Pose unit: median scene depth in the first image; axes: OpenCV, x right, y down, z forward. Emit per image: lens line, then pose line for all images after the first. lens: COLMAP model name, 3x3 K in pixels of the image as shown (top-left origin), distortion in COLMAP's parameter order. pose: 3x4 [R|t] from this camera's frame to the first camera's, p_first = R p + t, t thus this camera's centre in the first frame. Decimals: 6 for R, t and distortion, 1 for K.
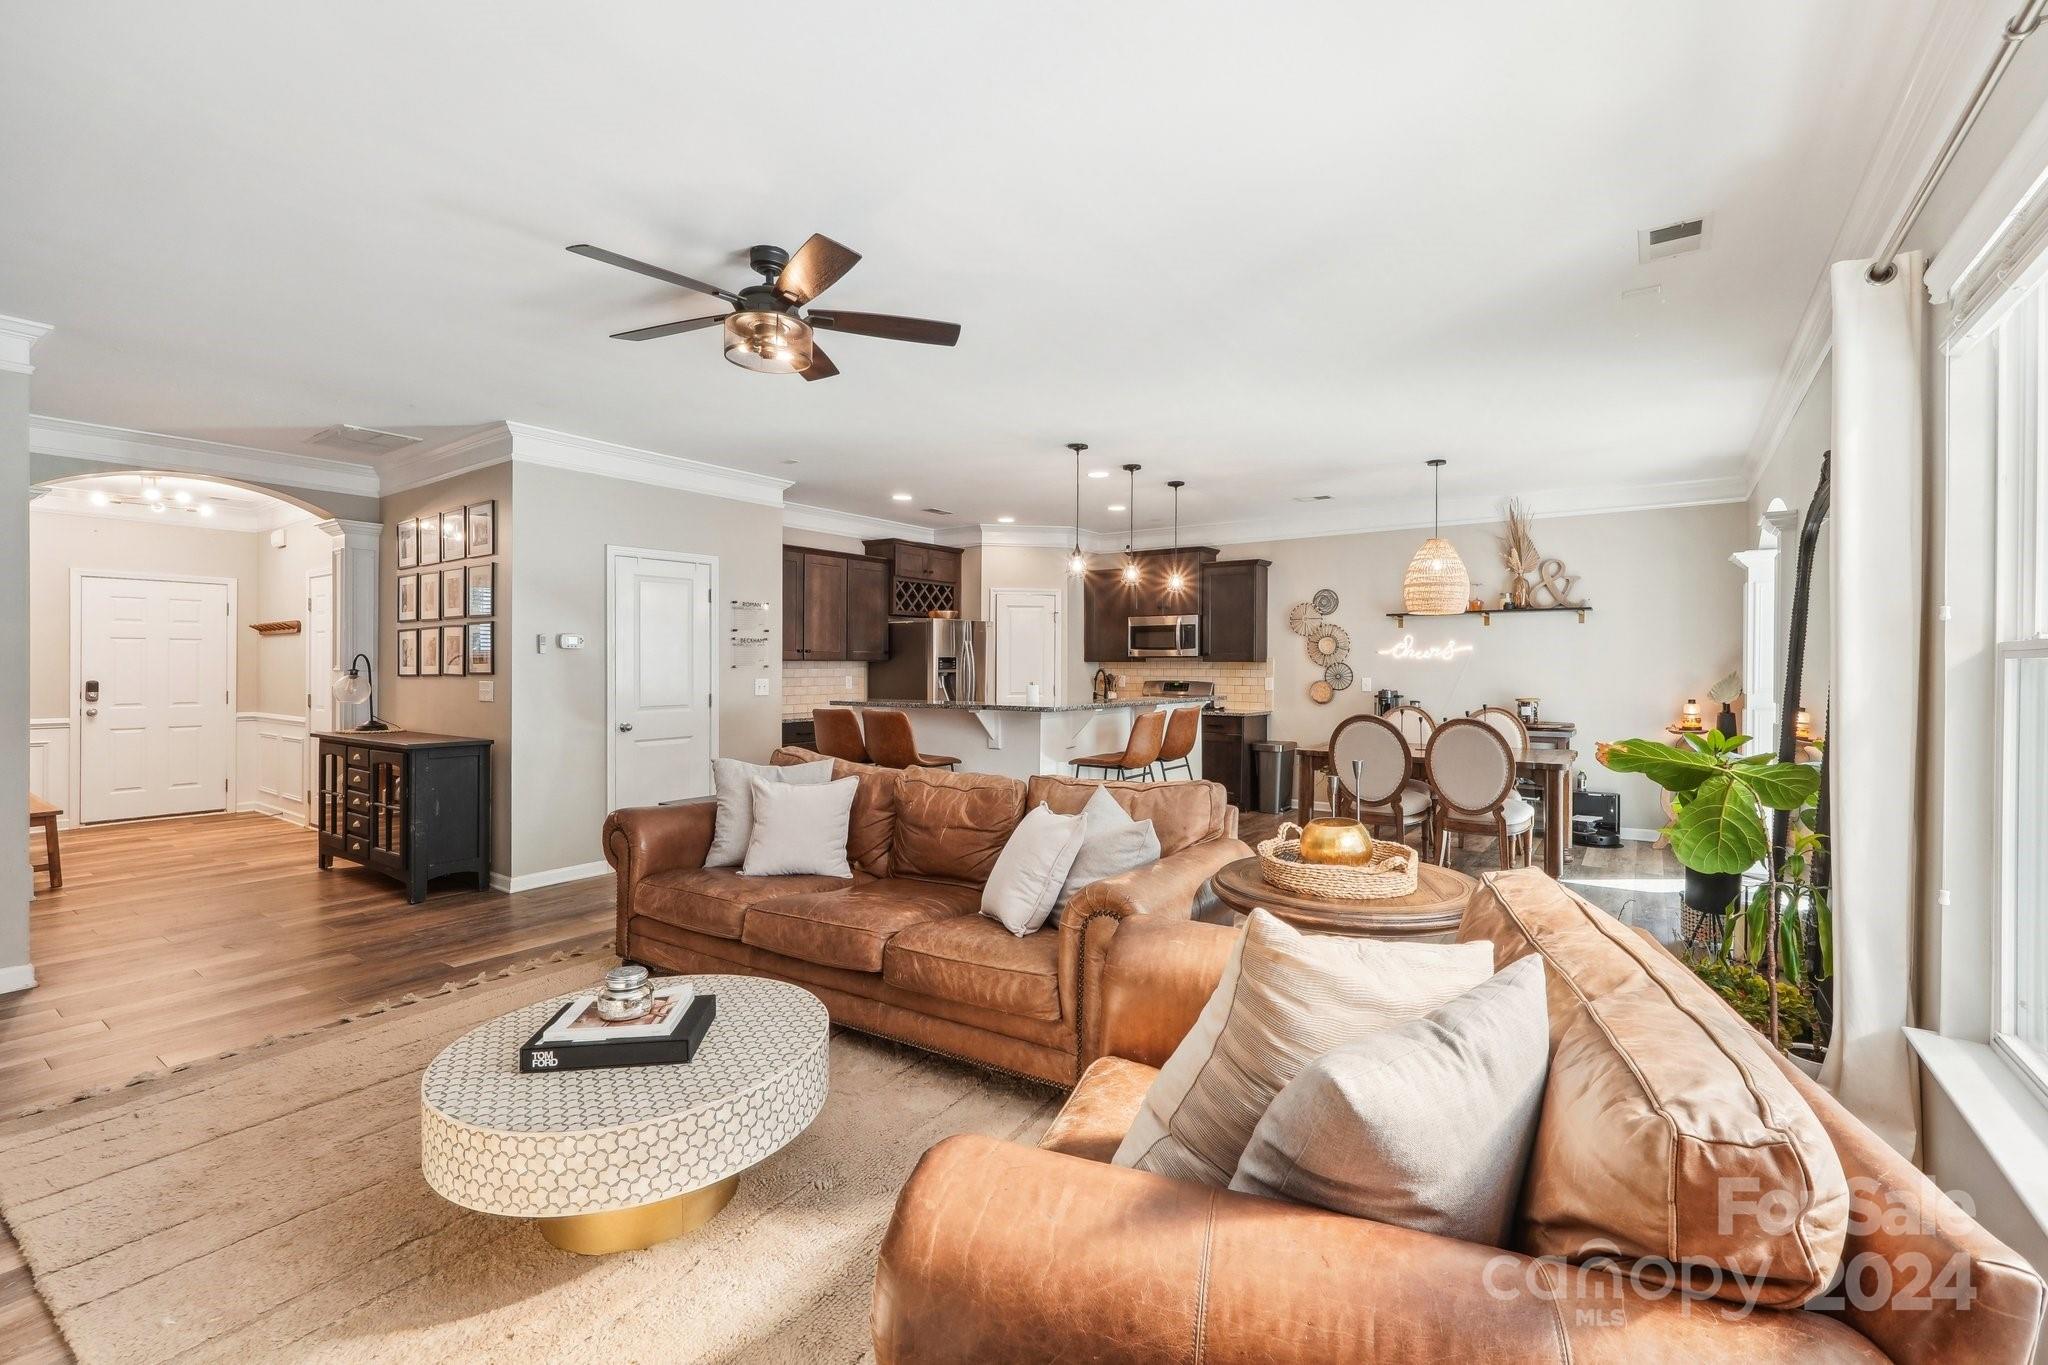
lens RADIAL K [[880.0, 0, 1032.1], [0, 880.0, 679.1], [0, 0, 1]] dist [-0.009749, 0.005947]
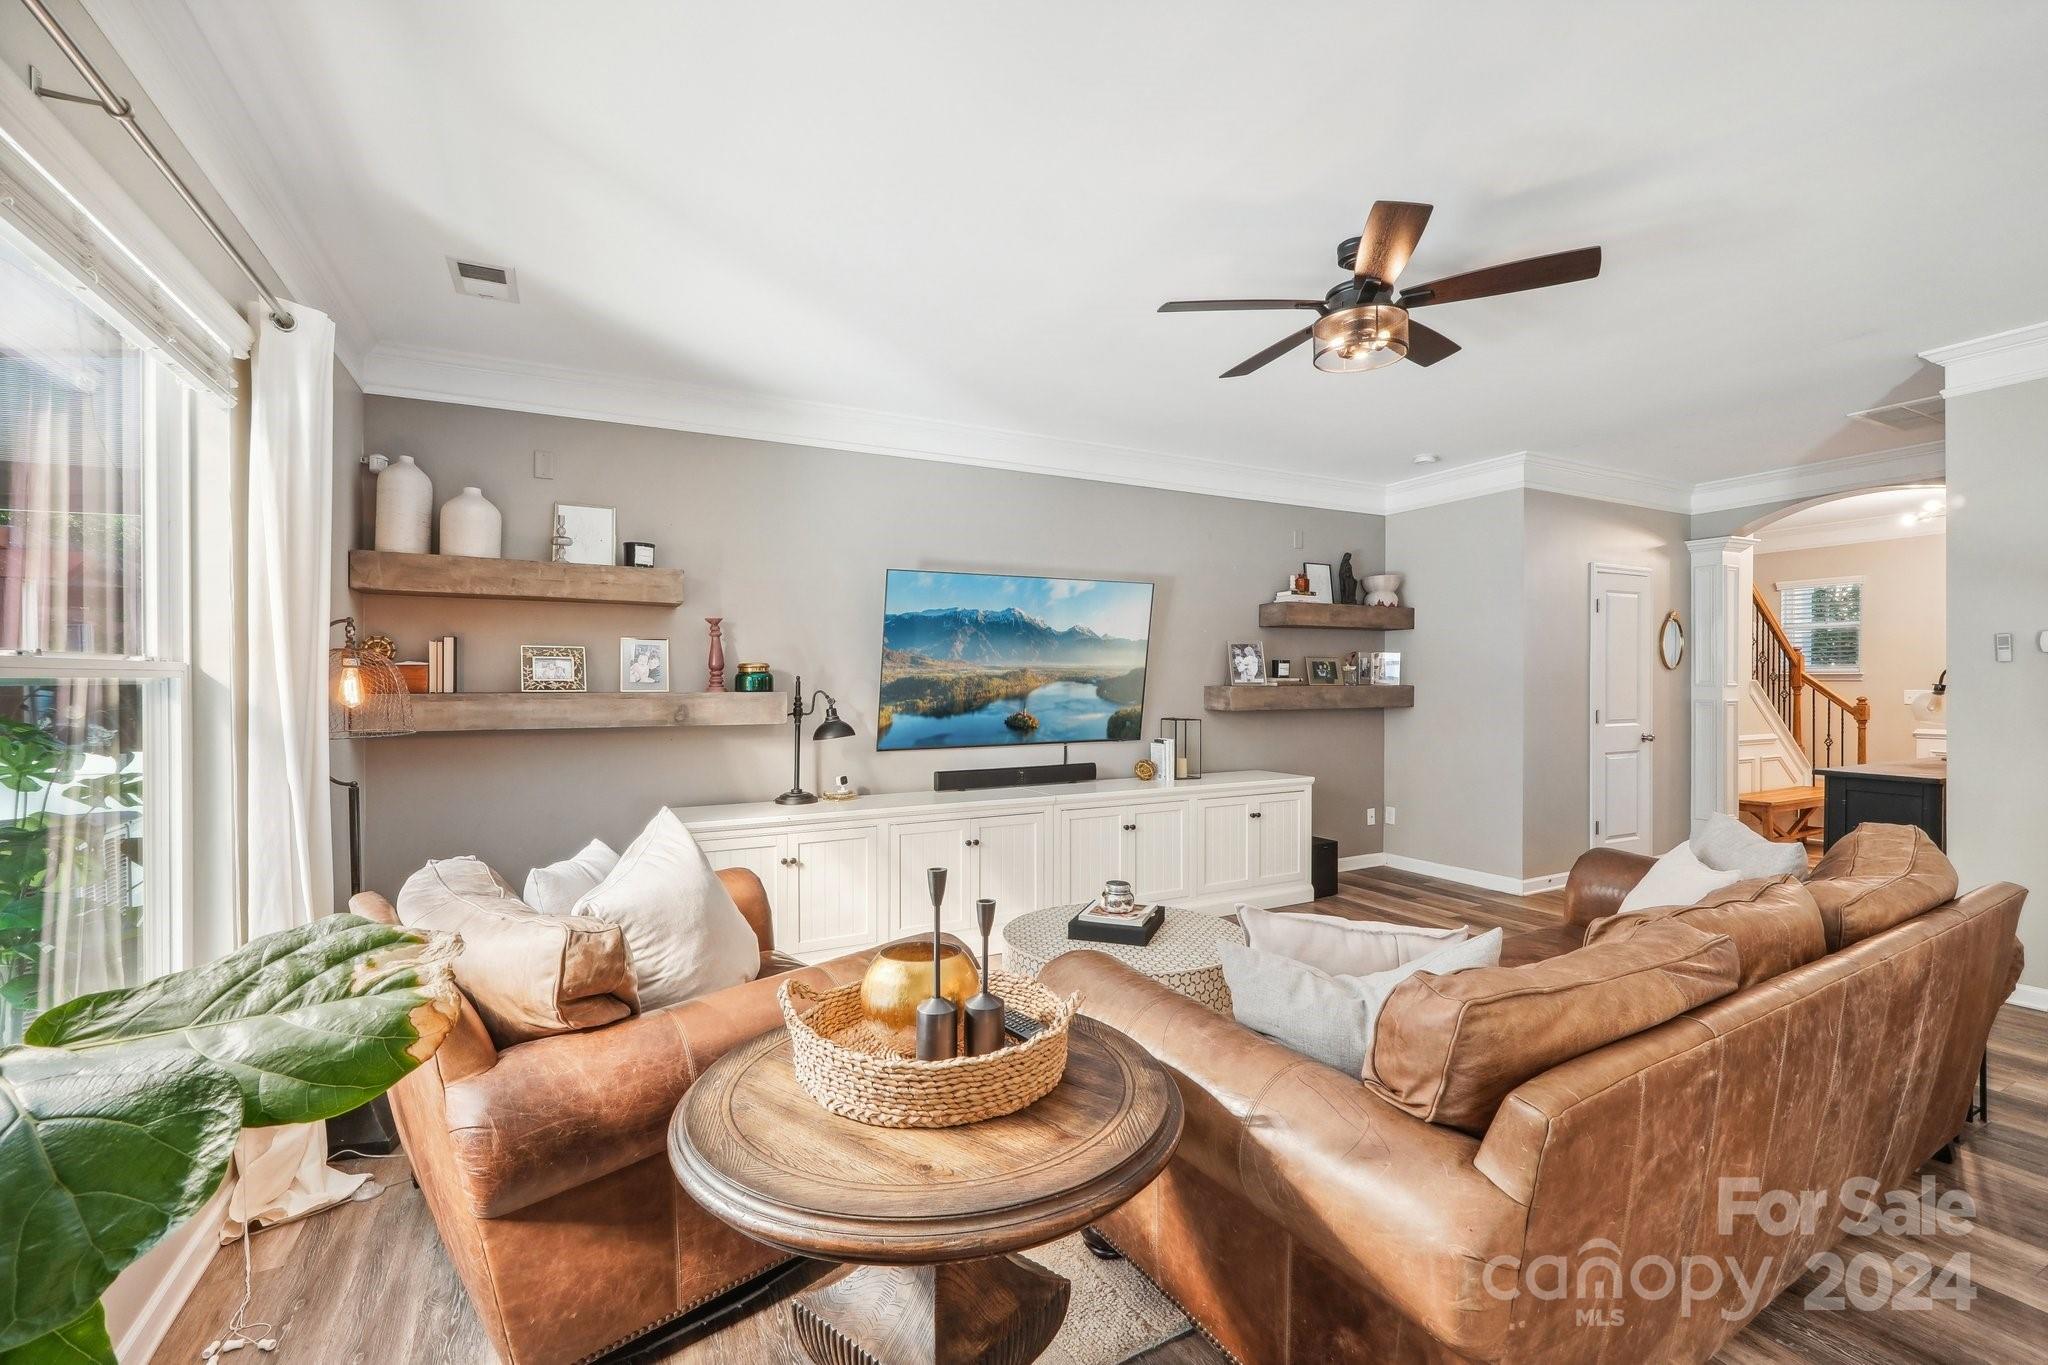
lens RADIAL K [[880.0, 0, 1032.9], [0, 880.0, 675.3], [0, 0, 1]] dist [-0.009749, 0.005947]
pose [[-0.435830, -0.006838, -0.900003, 0.254343], [-0.007975, 0.999961, -0.003735, -0.005935], [0.899994, 0.005550, -0.435868, 0.405849]]
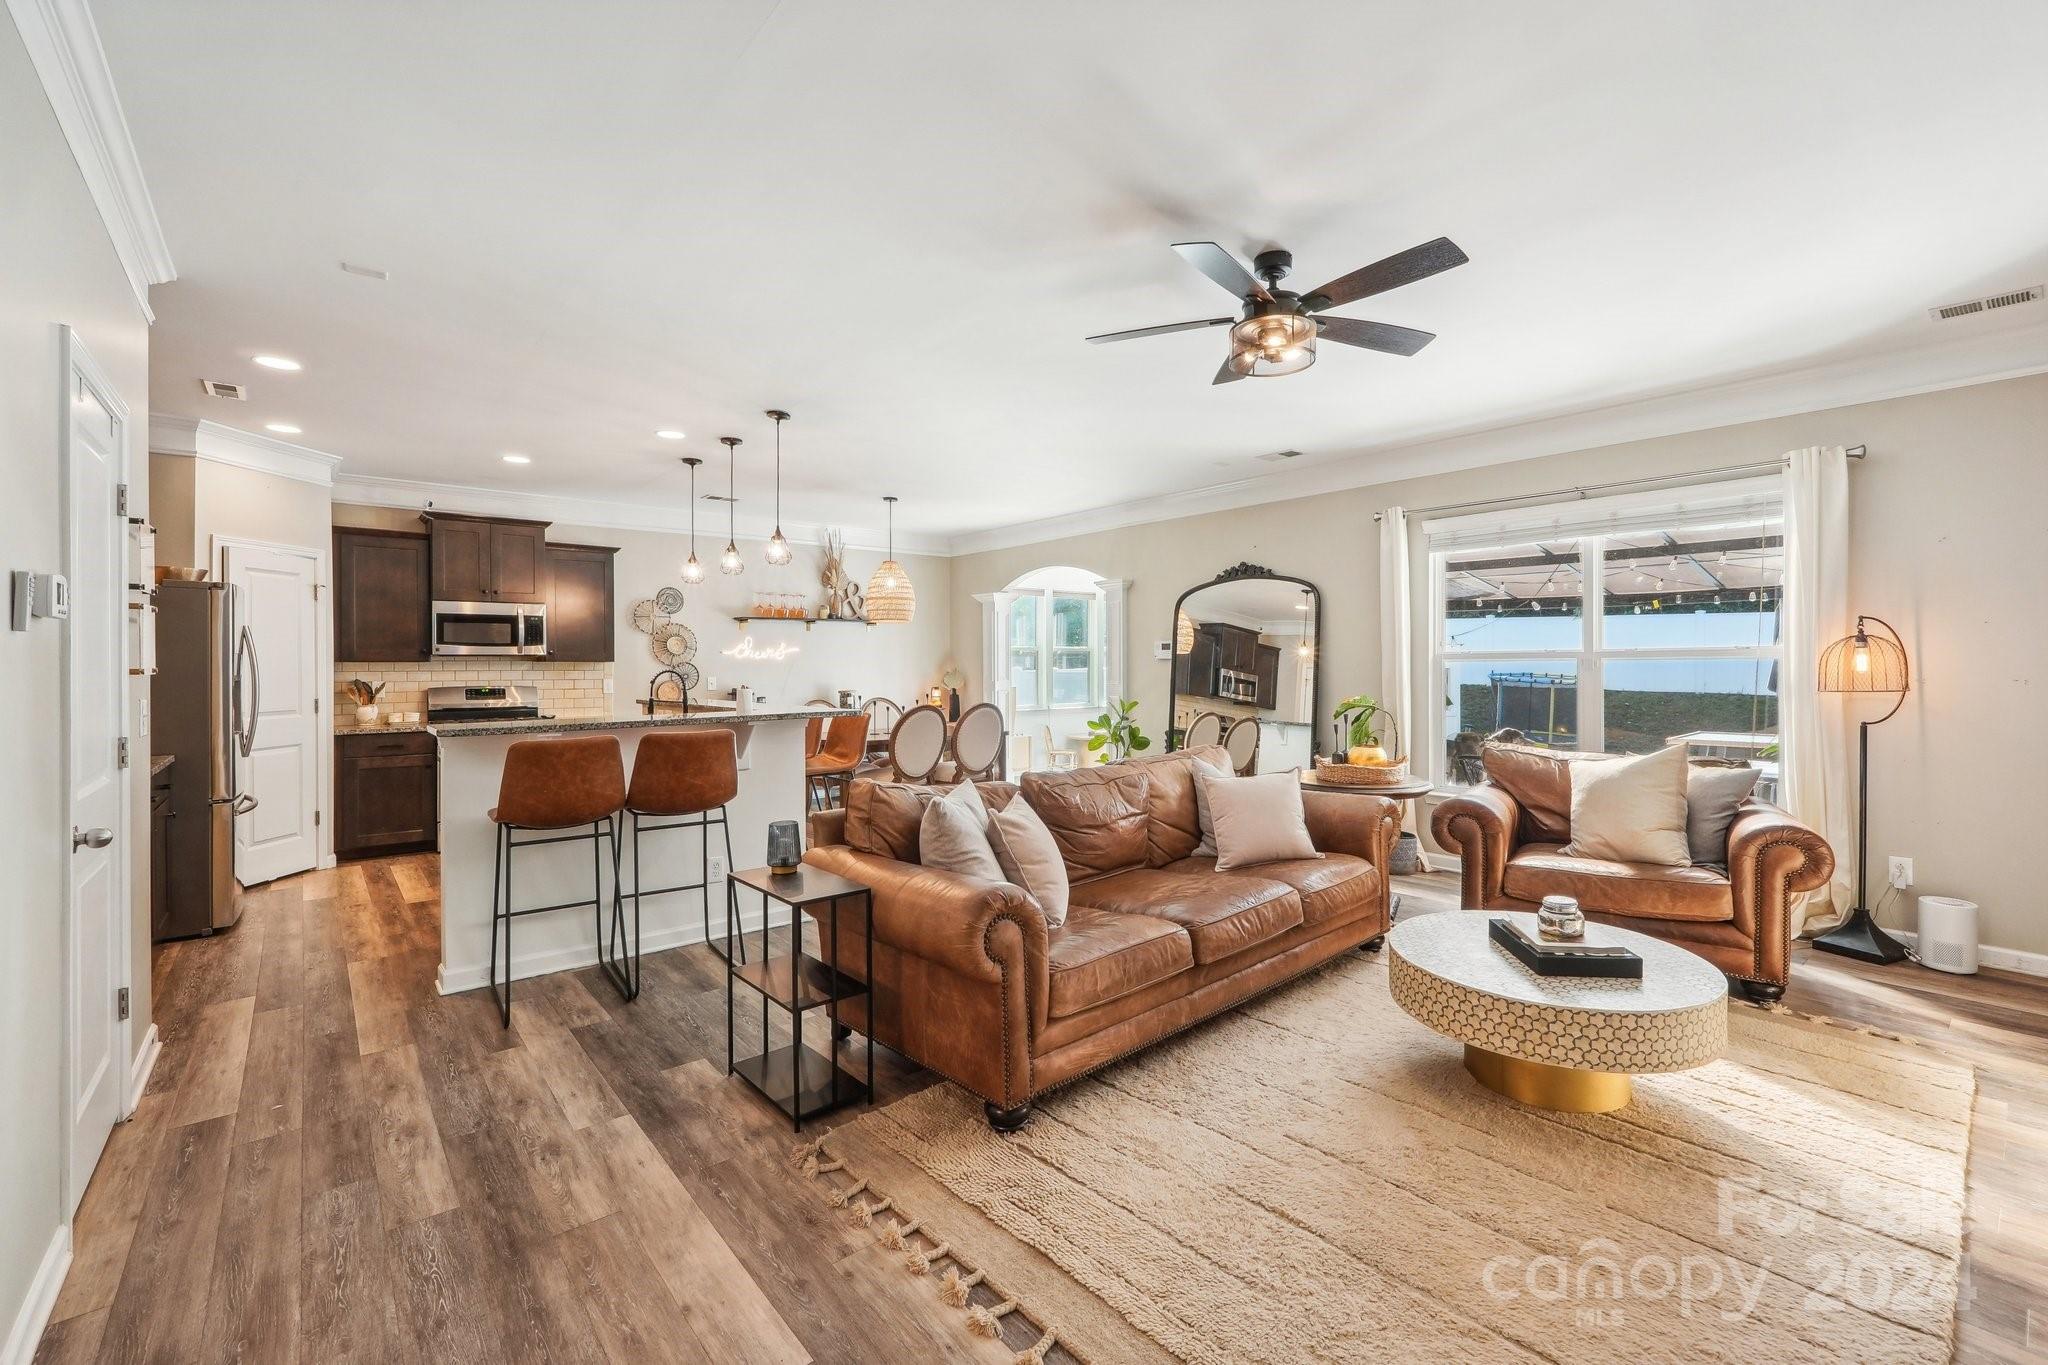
lens RADIAL K [[880.0, 0, 1019.0], [0, 880.0, 669.0], [0, 0, 1]] dist [-0.009749, 0.005947]
pose [[0.266609, -0.008118, 0.963771, -0.511214], [0.021082, 0.999774, 0.002590, -0.005778], [-0.963574, 0.019628, 0.266720, 0.371465]]
